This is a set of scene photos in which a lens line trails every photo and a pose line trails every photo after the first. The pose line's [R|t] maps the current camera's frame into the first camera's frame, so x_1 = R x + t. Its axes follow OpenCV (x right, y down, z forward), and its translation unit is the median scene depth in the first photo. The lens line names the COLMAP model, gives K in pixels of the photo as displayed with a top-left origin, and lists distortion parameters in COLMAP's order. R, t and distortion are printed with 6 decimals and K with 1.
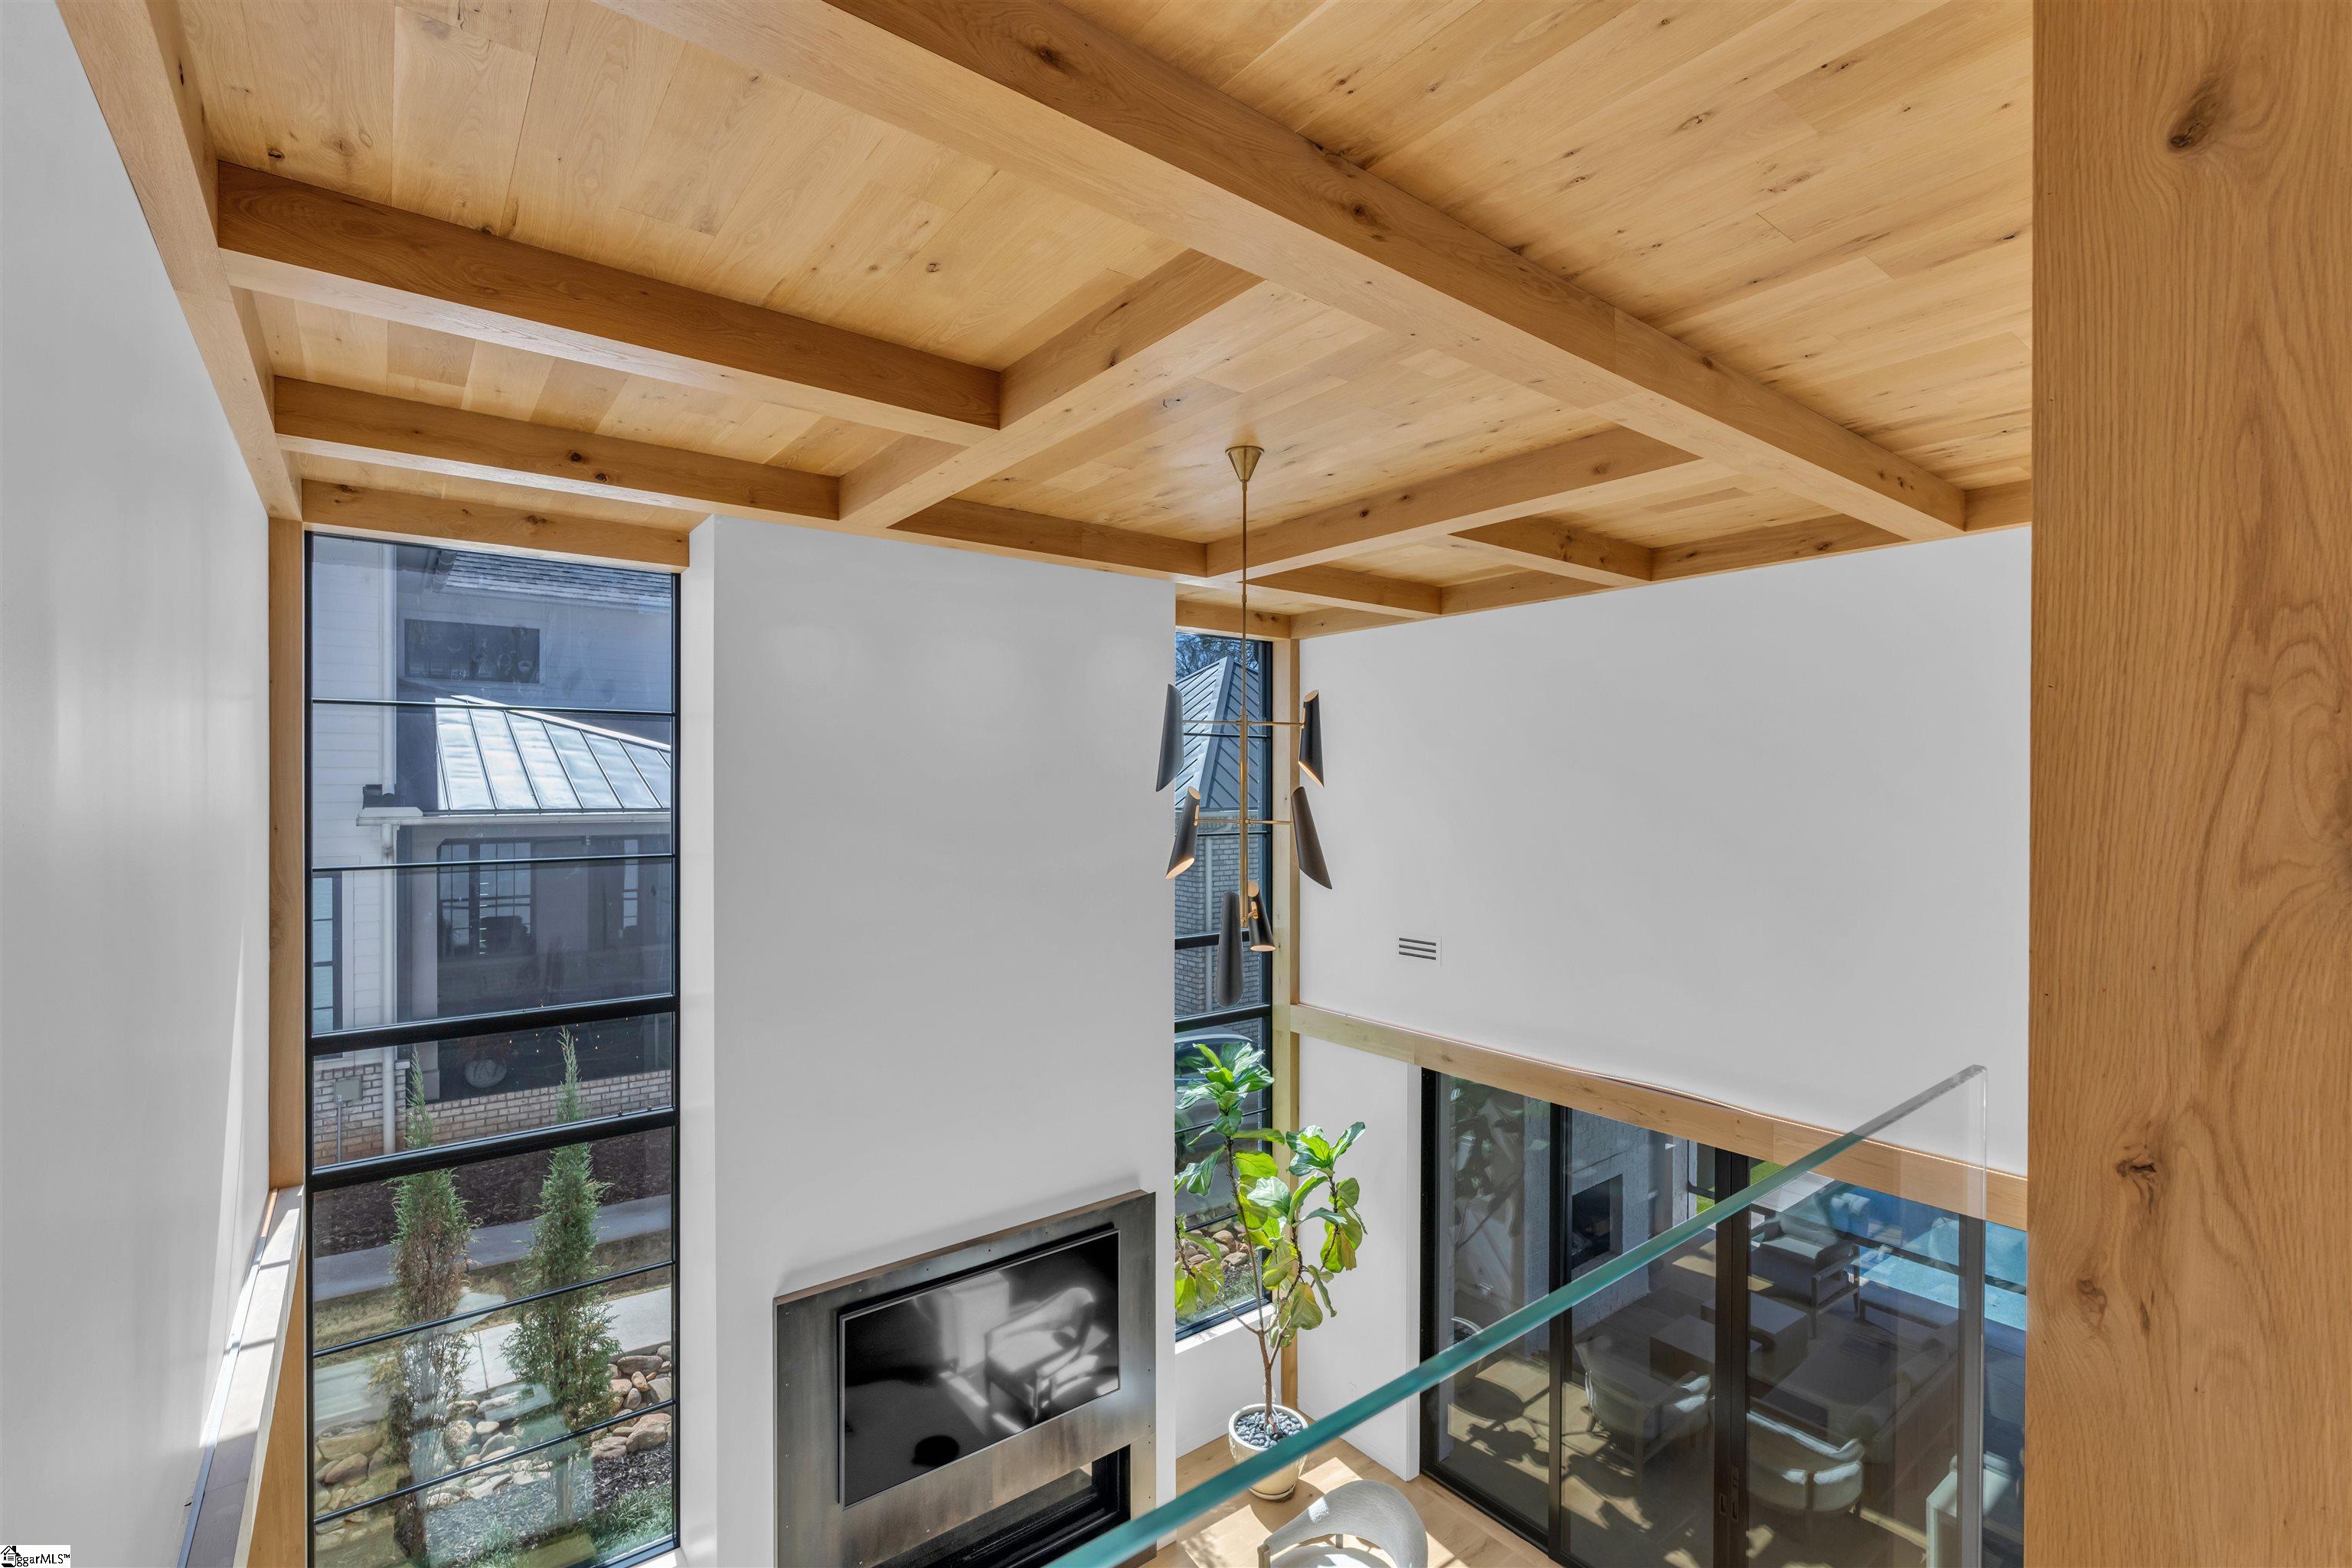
lens RADIAL K [[1034.1, 0, 1175.0], [0, 1034.1, 784.0], [0, 0, 1]] dist [-0.005077, -0.001202]
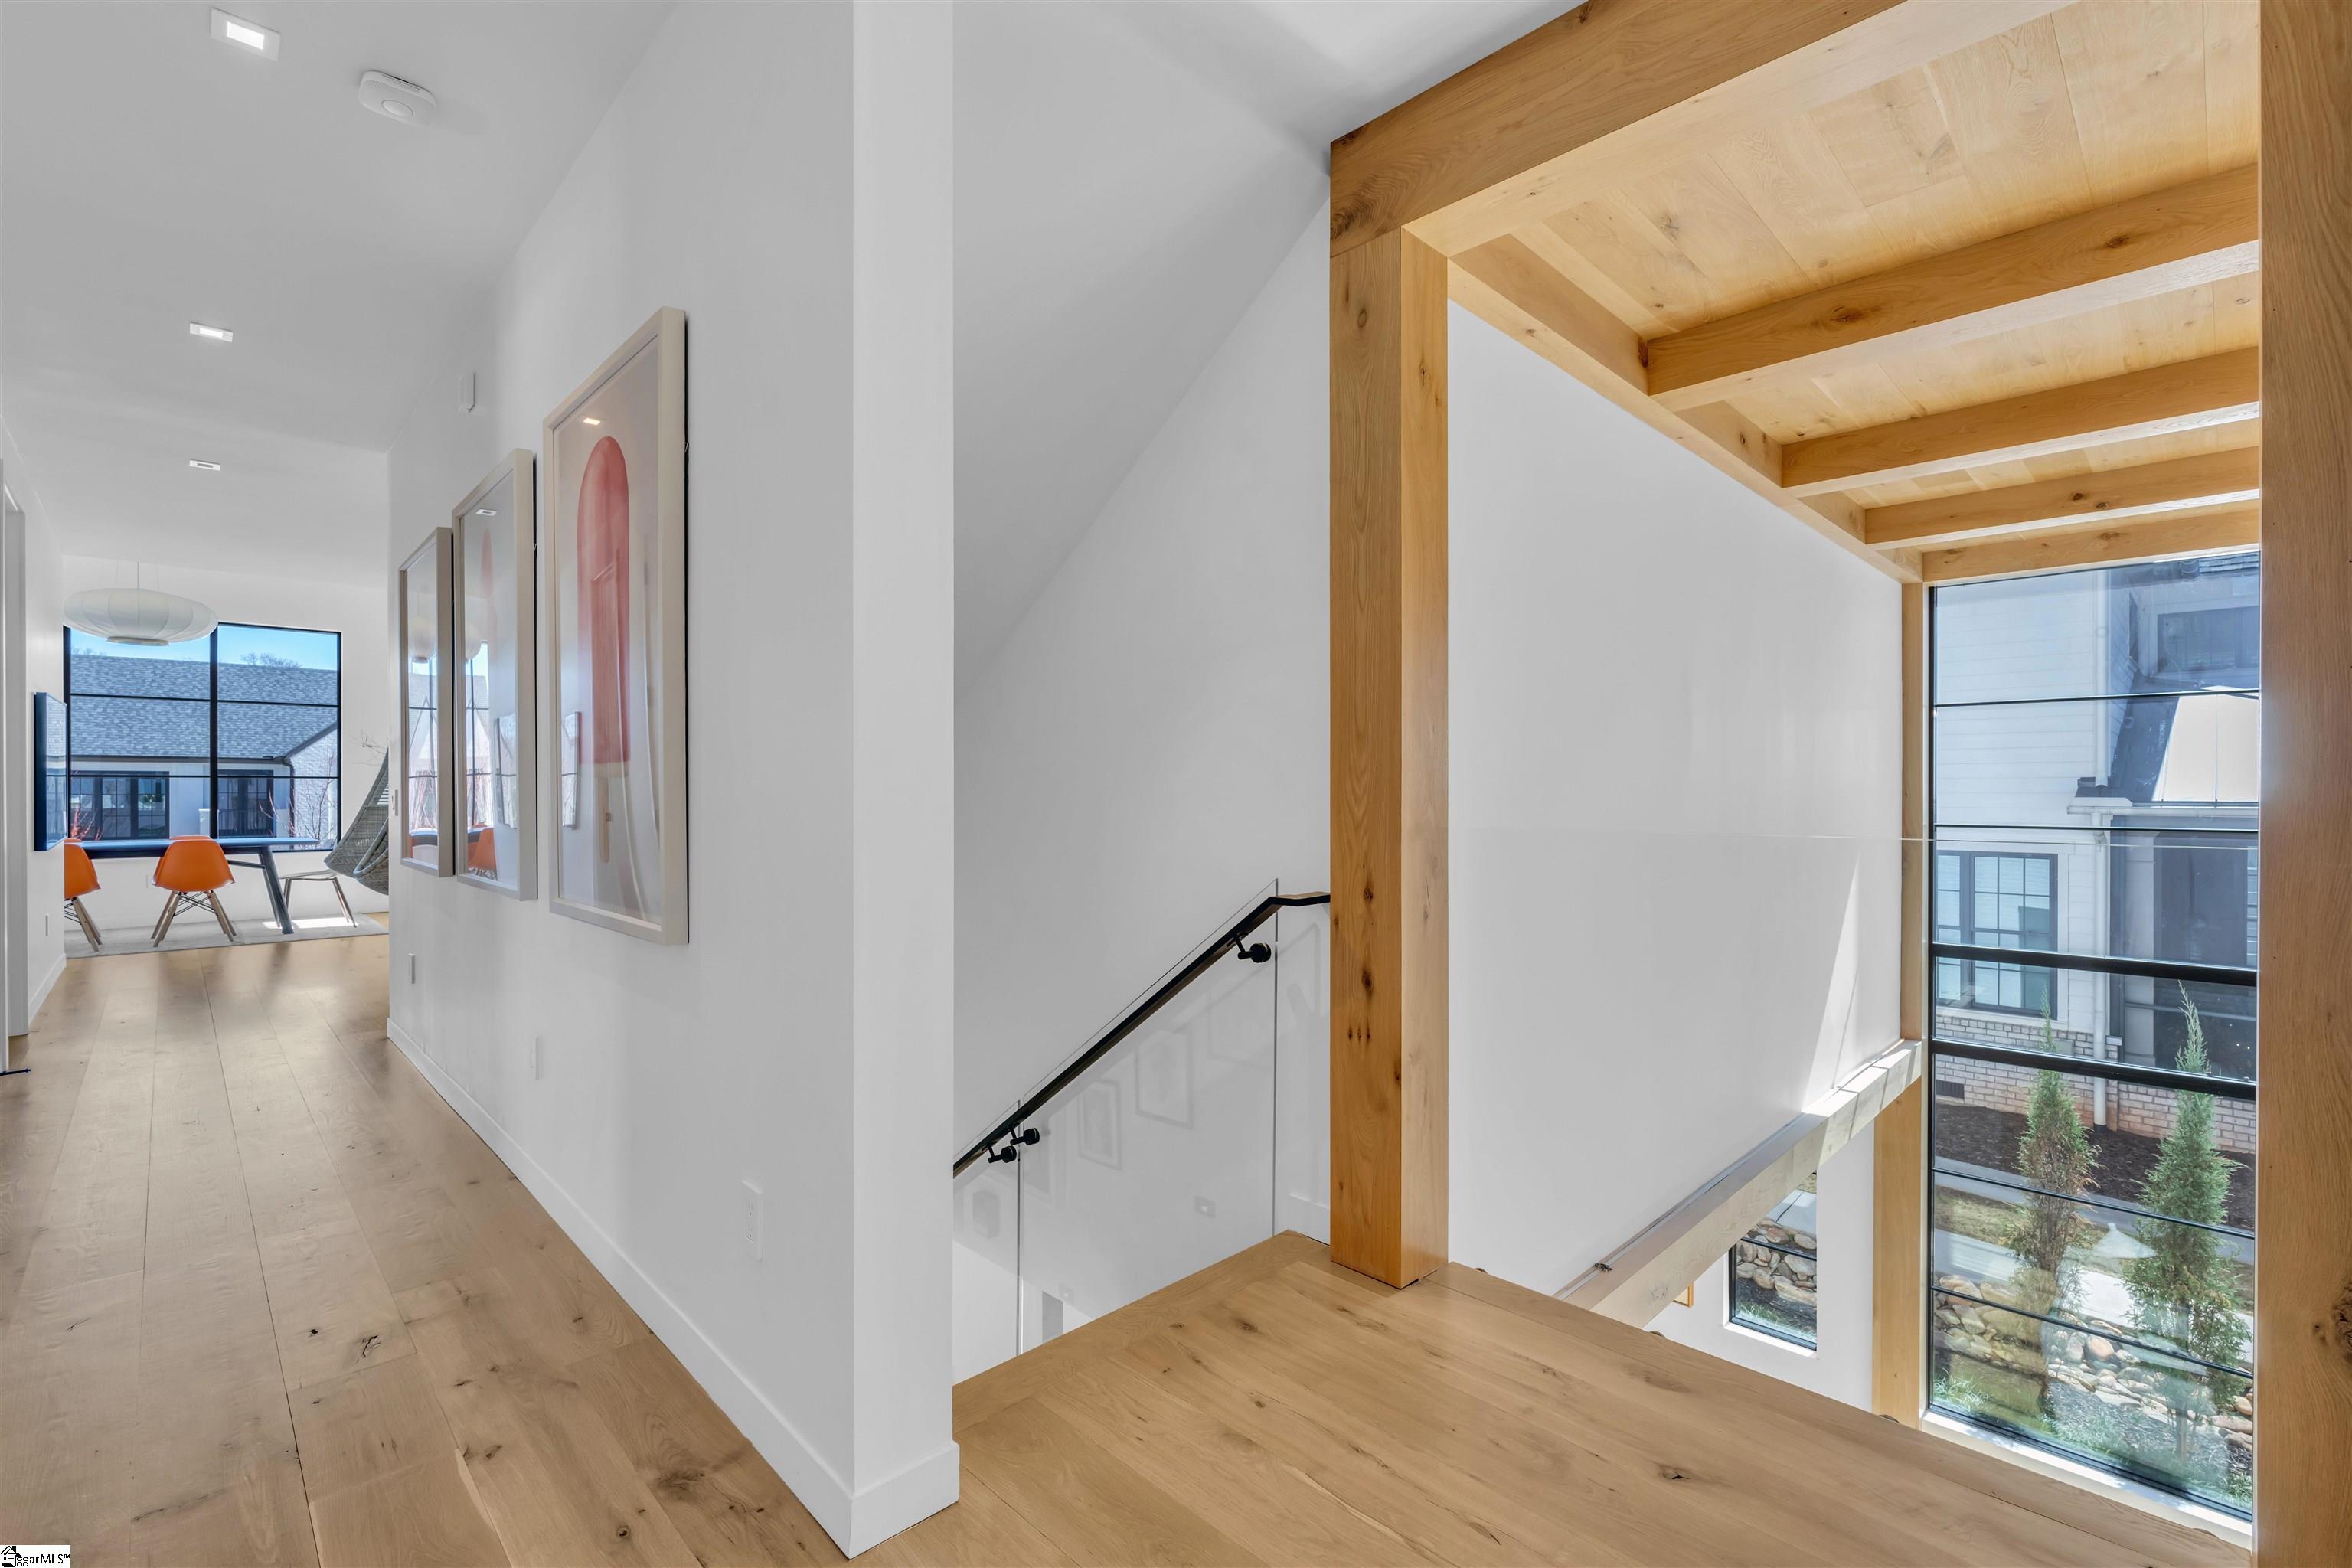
lens RADIAL K [[1034.1, 0, 1174.6], [0, 1034.1, 790.0], [0, 0, 1]] dist [-0.005077, -0.001202]
pose [[0.115473, 0.000138, -0.993311, 0.450011], [-0.001885, 0.999998, -0.000080, 0.037214], [0.993309, 0.001882, 0.115473, -0.202732]]
